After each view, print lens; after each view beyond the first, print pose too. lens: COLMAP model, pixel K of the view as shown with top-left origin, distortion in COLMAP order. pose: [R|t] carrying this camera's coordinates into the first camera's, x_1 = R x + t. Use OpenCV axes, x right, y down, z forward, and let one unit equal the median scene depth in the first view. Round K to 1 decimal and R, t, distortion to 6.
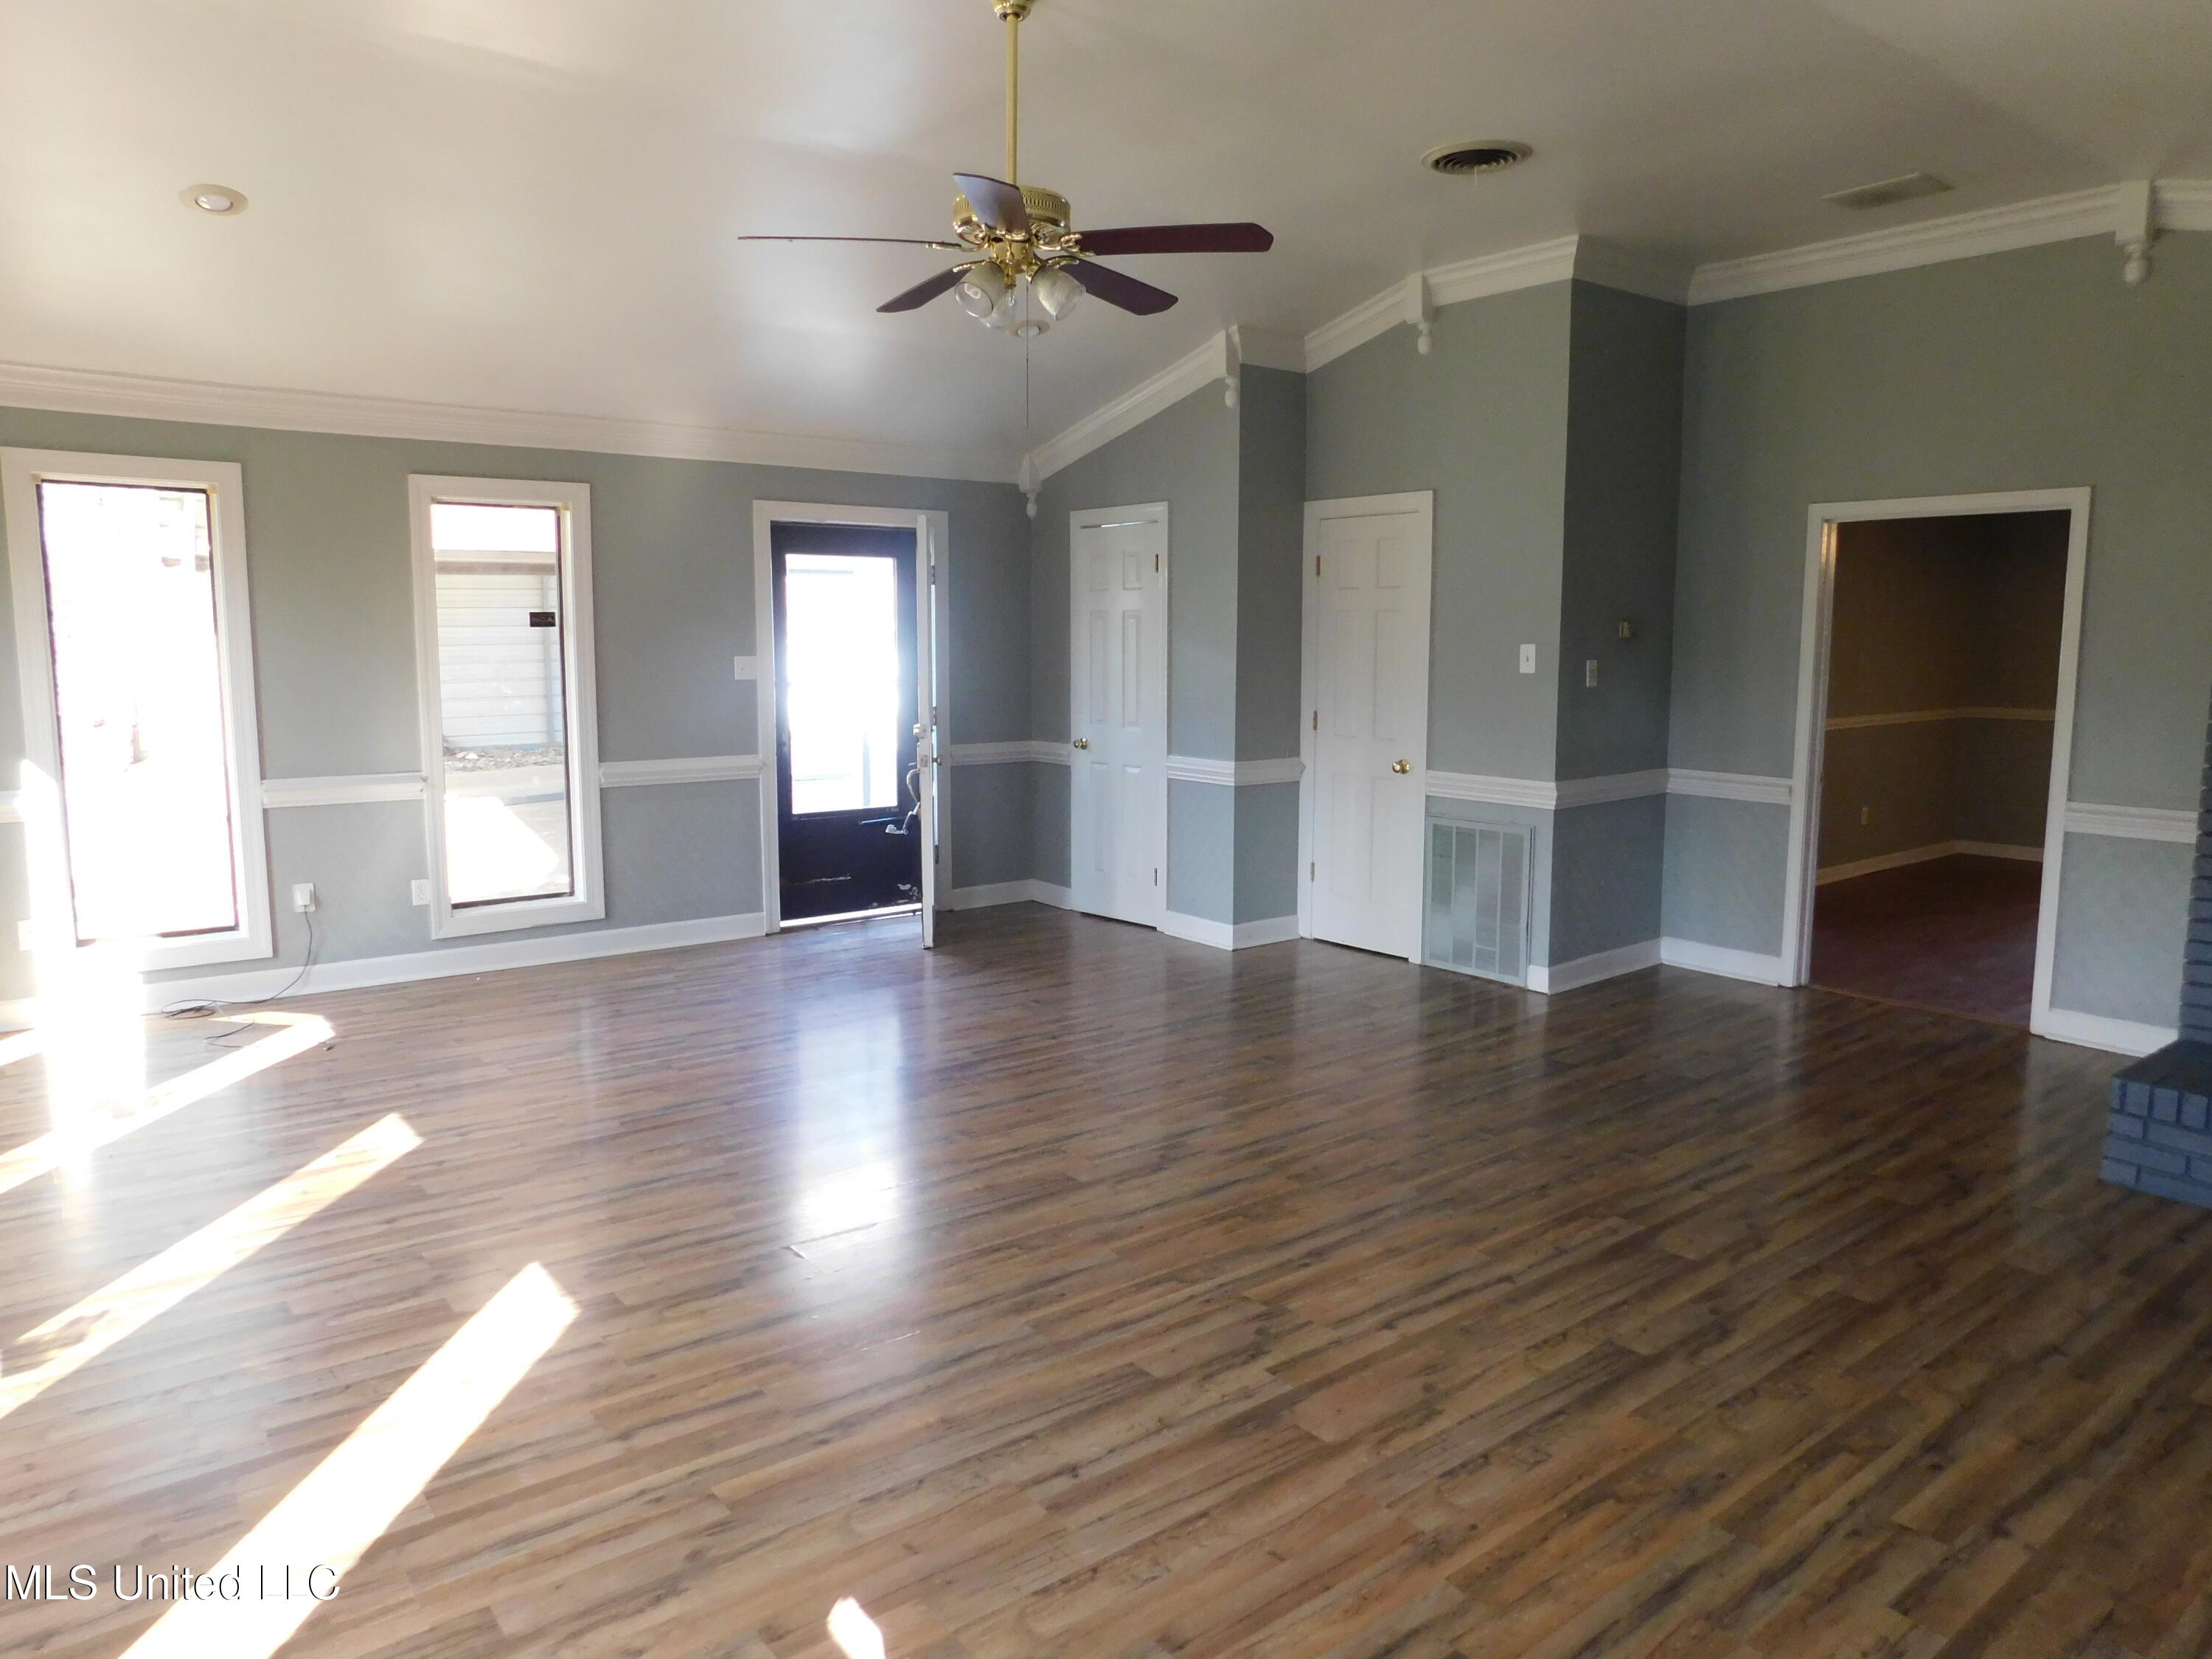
lens RADIAL K [[1469.4, 0, 1117.5], [0, 1469.4, 816.0], [0, 0, 1]] dist [-0.068834, 0.057257]
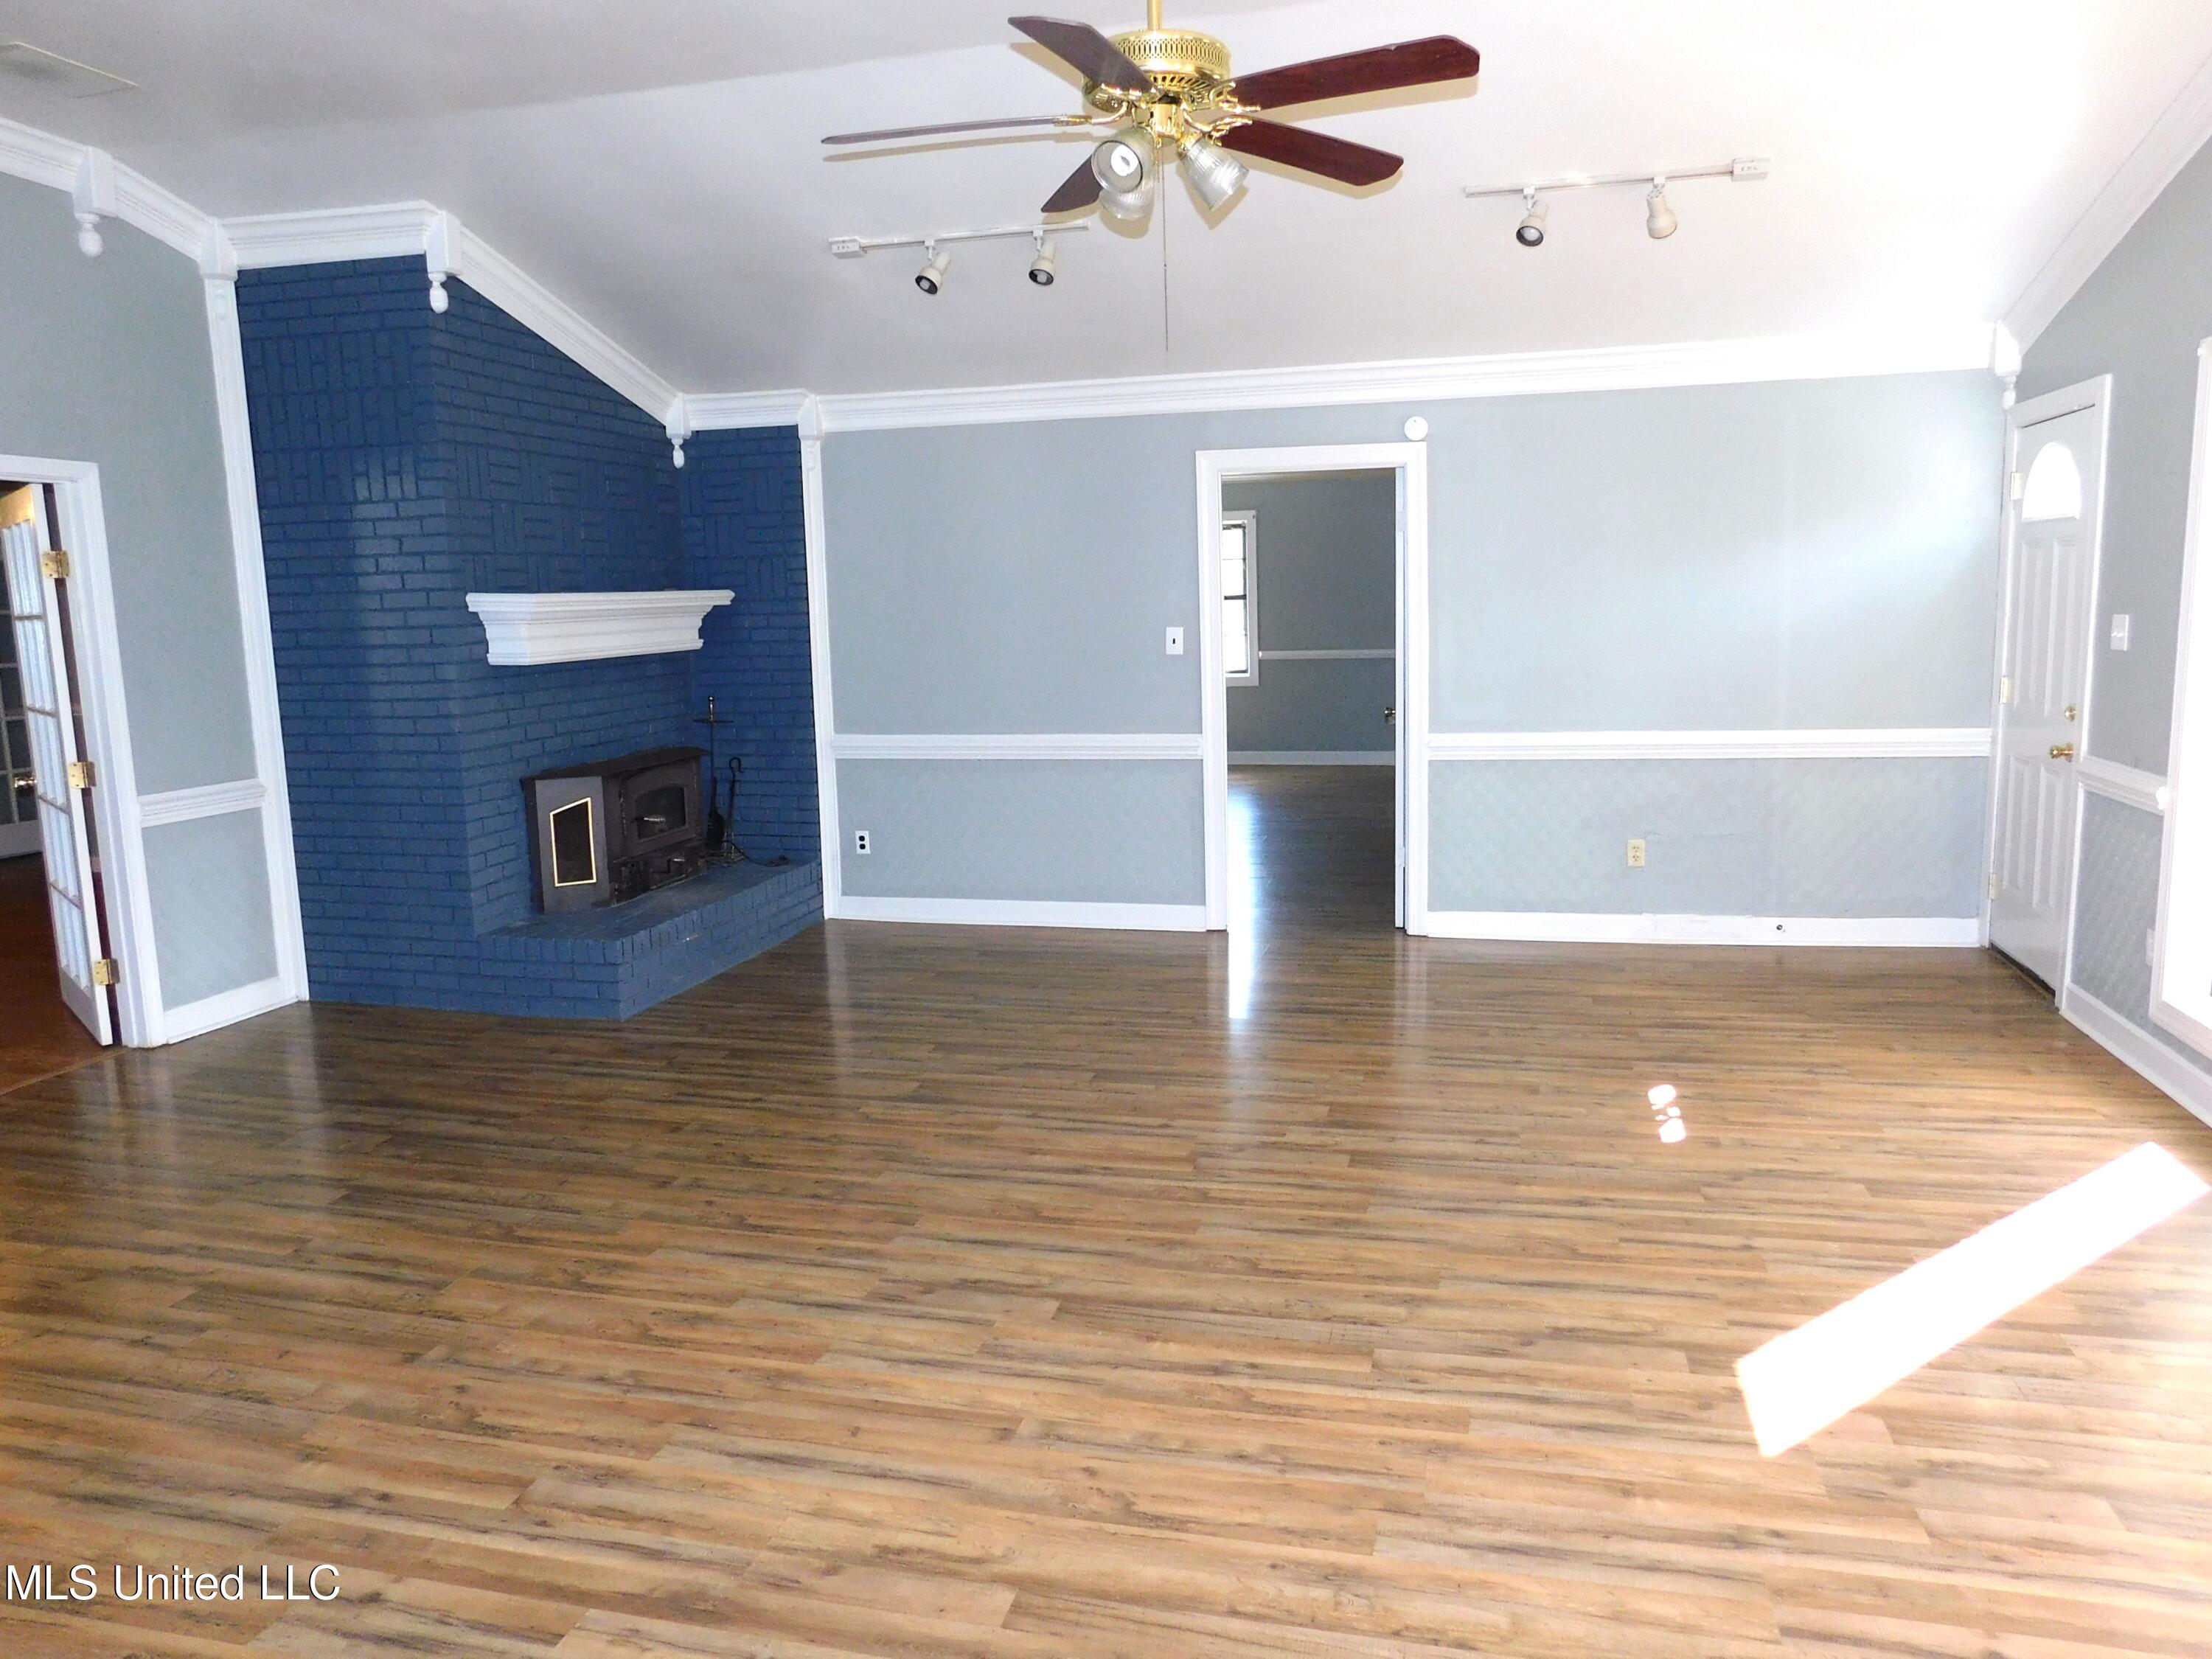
lens RADIAL K [[1469.4, 0, 1157.4], [0, 1469.4, 756.8], [0, 0, 1]] dist [-0.068834, 0.057257]
pose [[-0.616092, -0.076984, 0.783903, -0.835926], [0.122570, 0.973720, 0.191955, -0.229779], [-0.778079, 0.214345, -0.590465, 1.762537]]
